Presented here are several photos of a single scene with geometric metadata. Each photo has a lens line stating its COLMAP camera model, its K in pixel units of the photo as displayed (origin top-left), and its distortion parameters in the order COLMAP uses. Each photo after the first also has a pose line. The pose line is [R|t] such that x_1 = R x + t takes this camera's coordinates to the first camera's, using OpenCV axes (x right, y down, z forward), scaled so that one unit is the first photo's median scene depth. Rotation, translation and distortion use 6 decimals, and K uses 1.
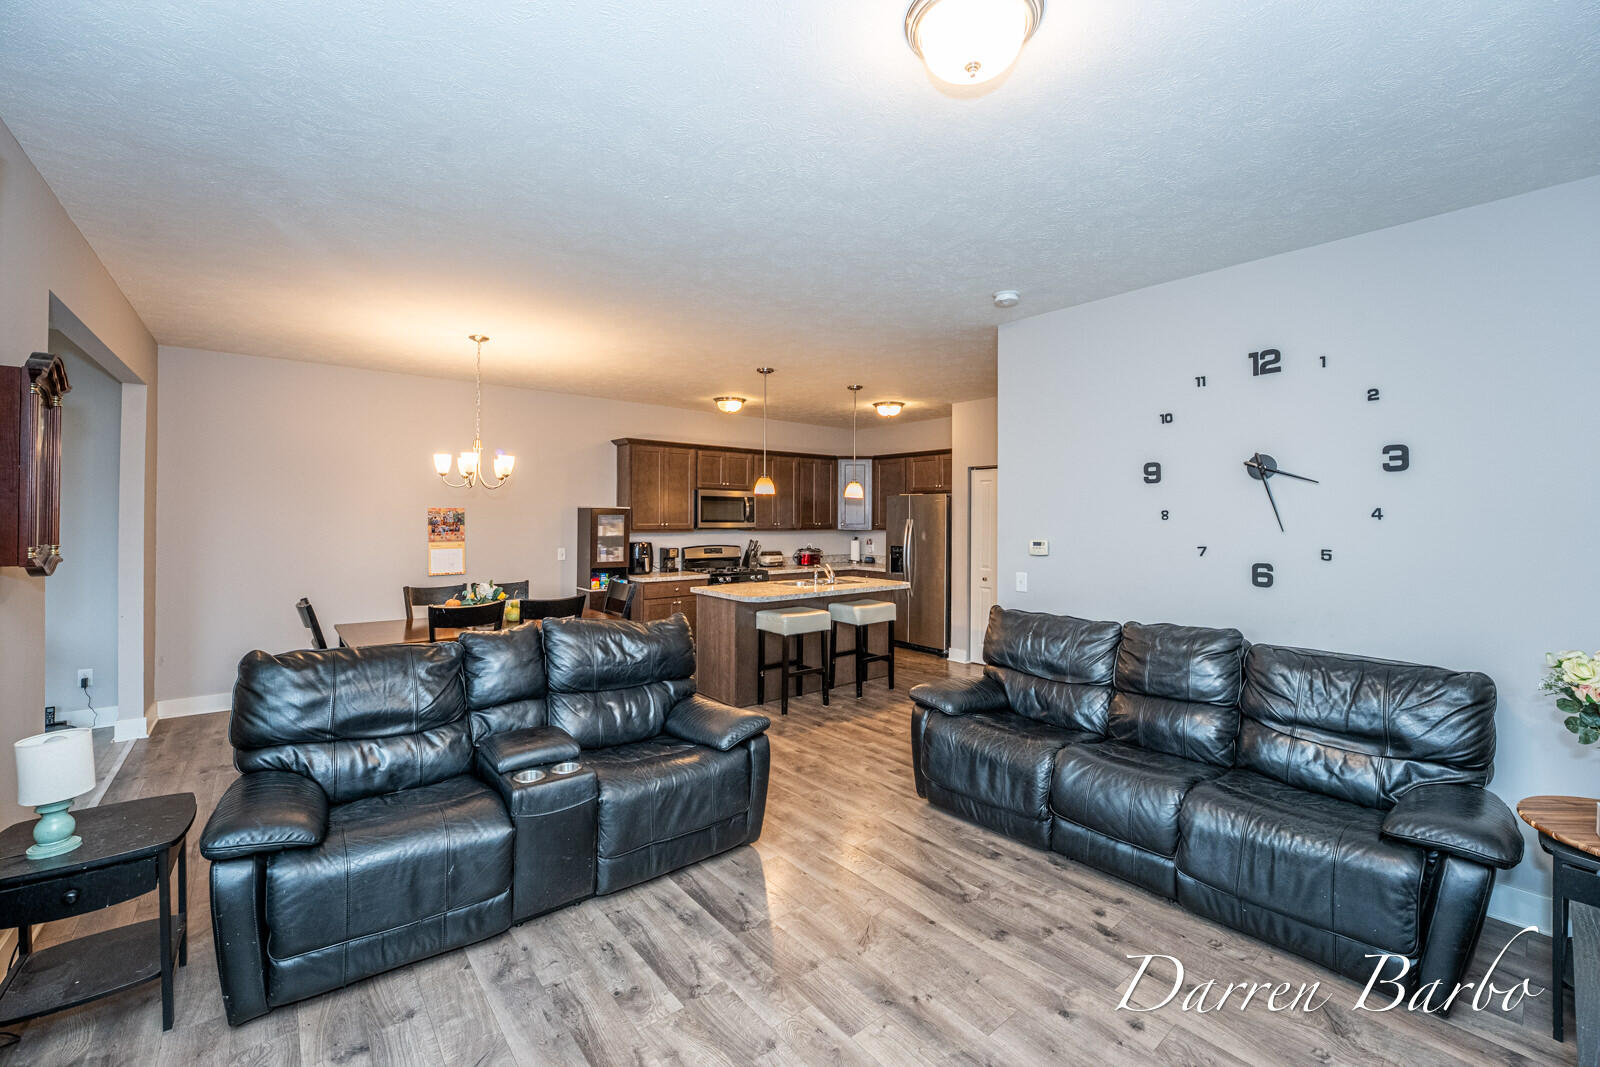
lens RADIAL K [[684.7, 0, 800.0], [0, 684.7, 533.5], [0, 0, 1]] dist [0.000821, -0.000020]
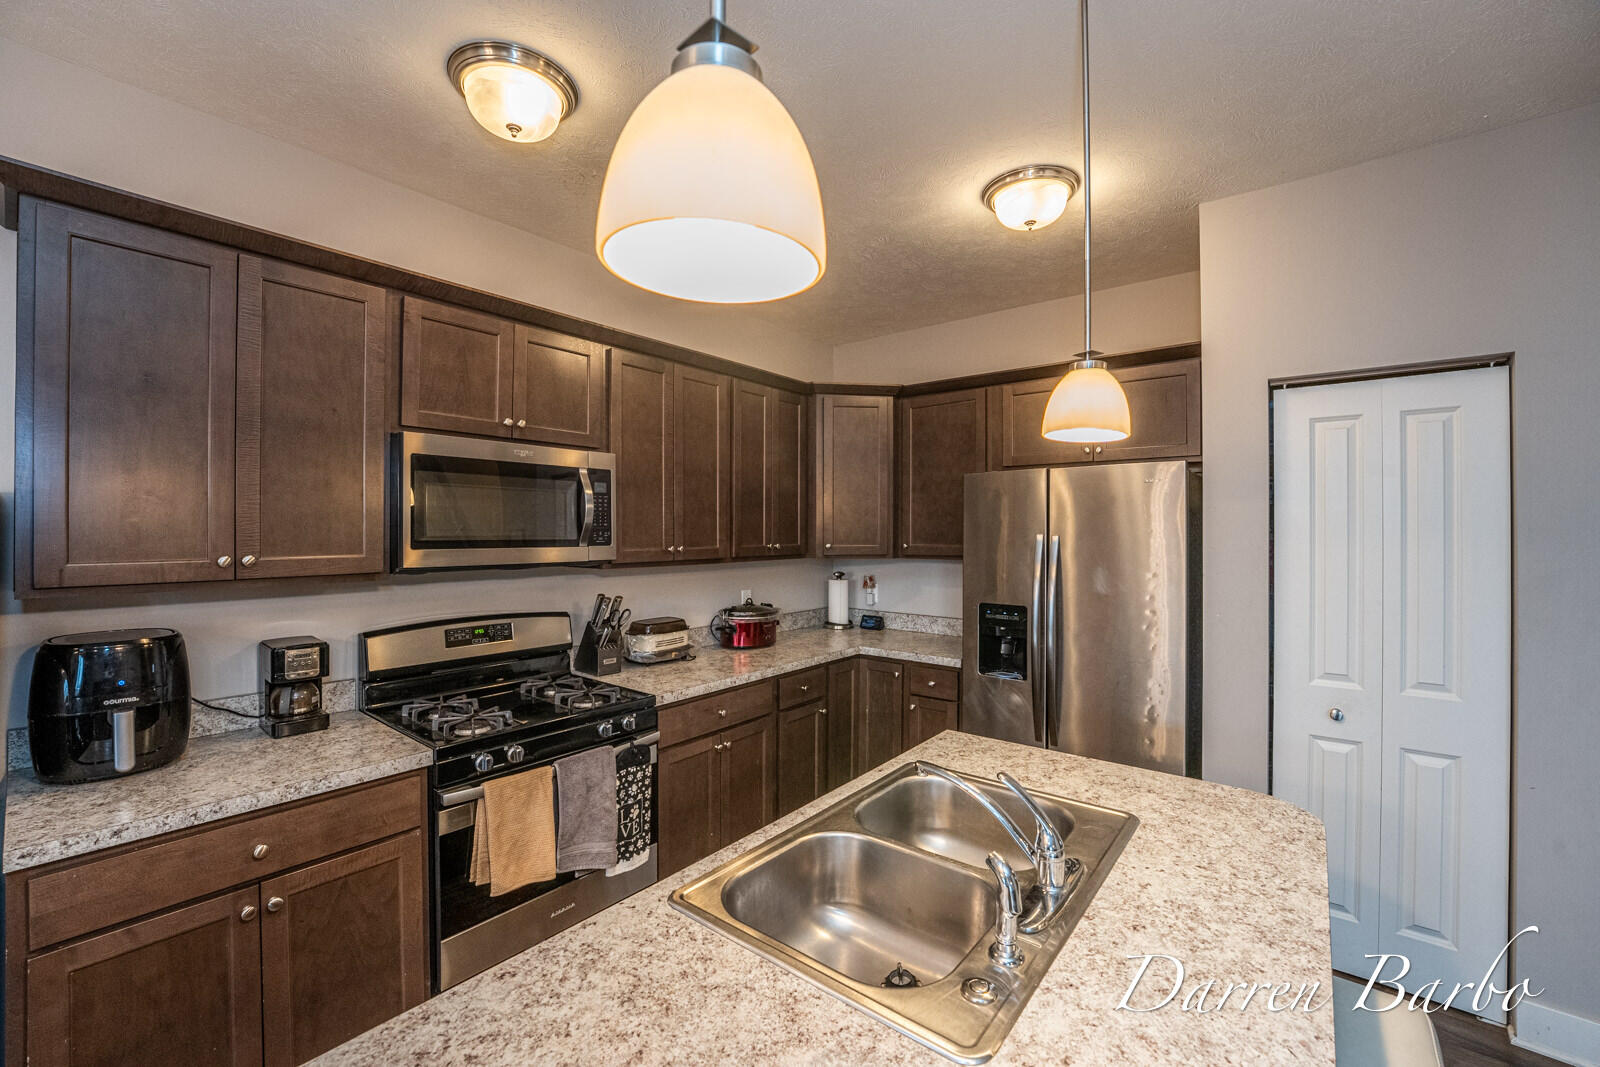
lens RADIAL K [[654.2, 0, 800.0], [0, 654.2, 533.5], [0, 0, 1]] dist [-0.002098, -0.000269]
pose [[0.977073, -0.005748, 0.212827, -0.042769], [0.009496, 0.999817, -0.016592, -0.015373], [-0.212693, 0.018233, 0.976949, 0.645611]]
